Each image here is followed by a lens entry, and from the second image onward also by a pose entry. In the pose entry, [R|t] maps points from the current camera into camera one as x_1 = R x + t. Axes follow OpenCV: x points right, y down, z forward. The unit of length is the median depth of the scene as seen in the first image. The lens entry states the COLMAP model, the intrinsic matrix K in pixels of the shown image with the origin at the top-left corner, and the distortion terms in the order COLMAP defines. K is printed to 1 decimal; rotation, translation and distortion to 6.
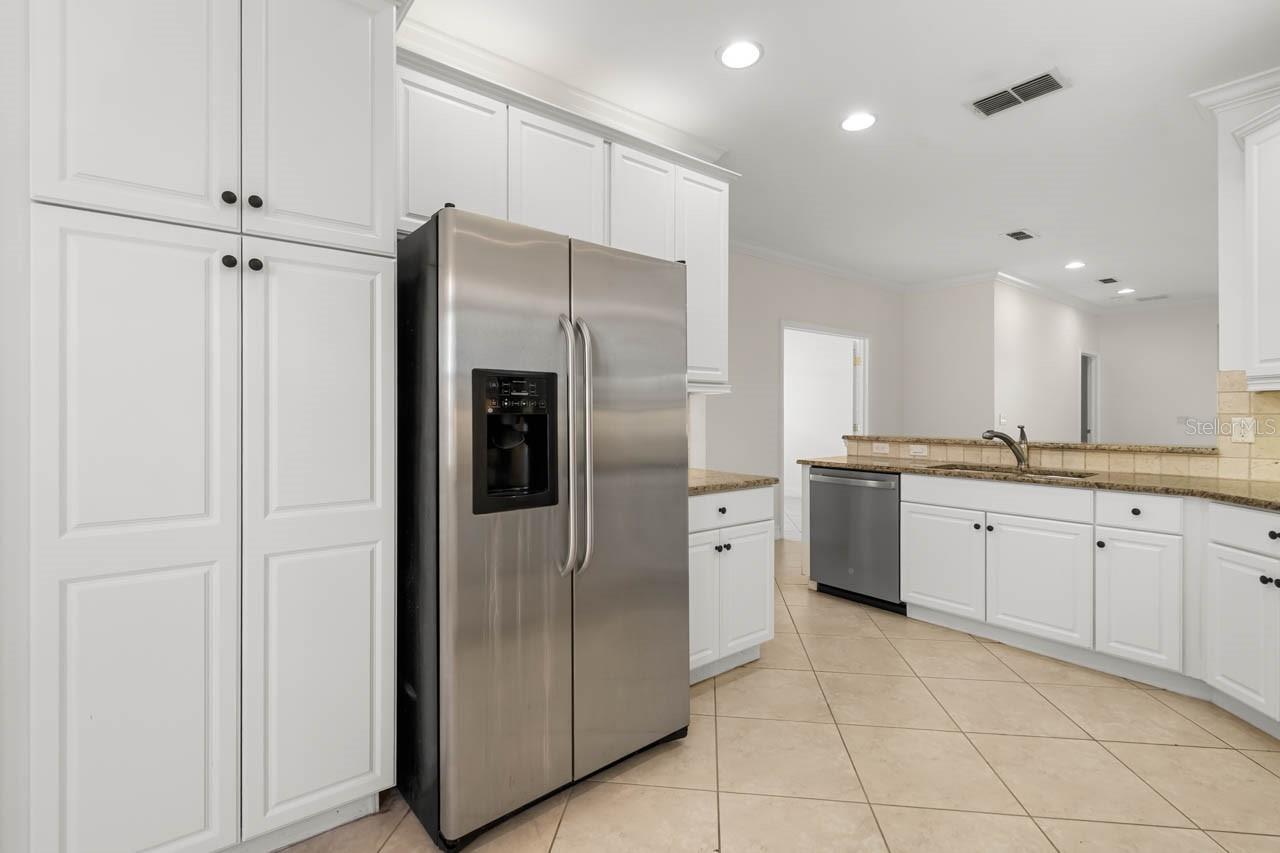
lens RADIAL K [[580.3, 0, 620.1], [0, 580.3, 404.0], [0, 0, 1]] dist [0.009635, -0.005842]
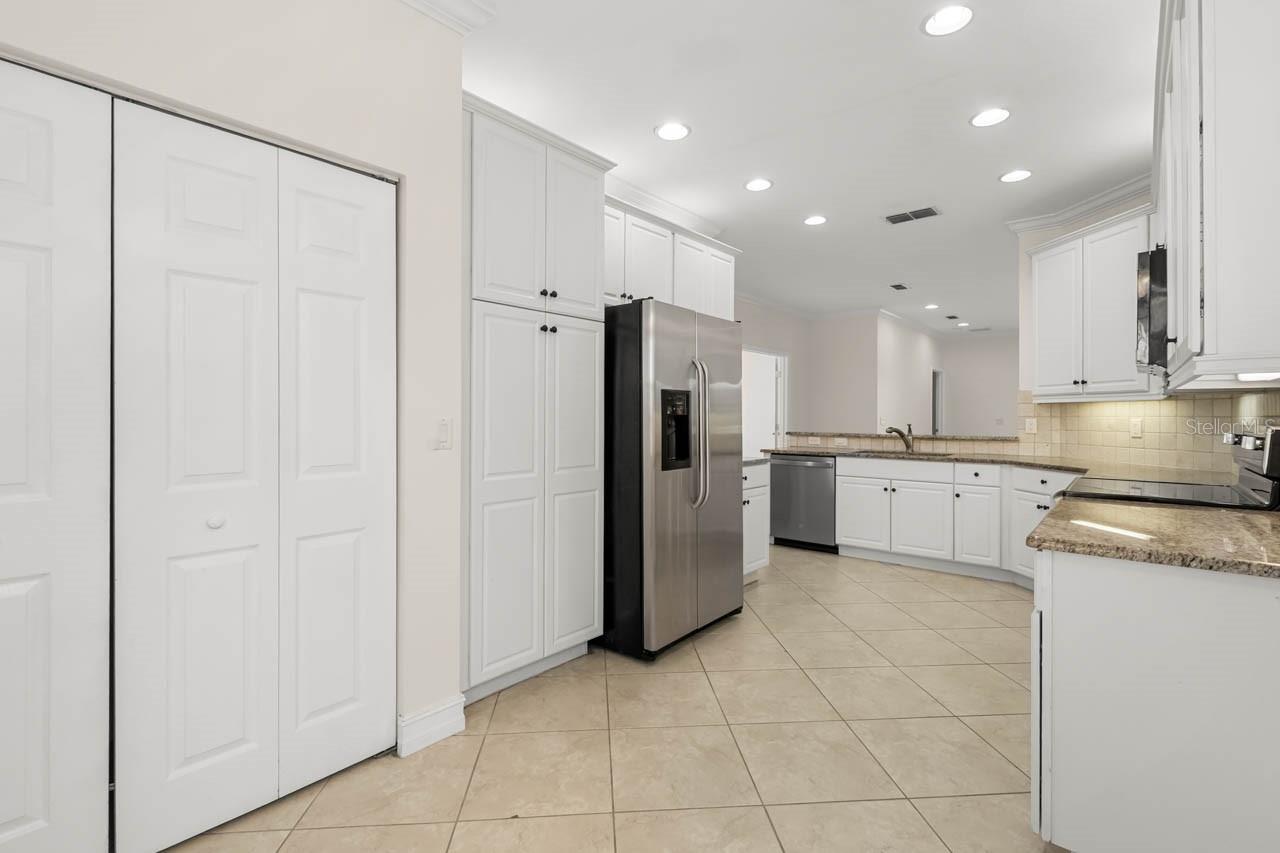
lens RADIAL K [[562.7, 0, 637.3], [0, 562.7, 403.5], [0, 0, 1]] dist [-0.001399, -0.000136]
pose [[0.980703, 0.007475, 0.195361, -0.334126], [-0.006413, 0.999961, -0.006070, -0.003007], [-0.195399, 0.004700, 0.980713, -0.341208]]
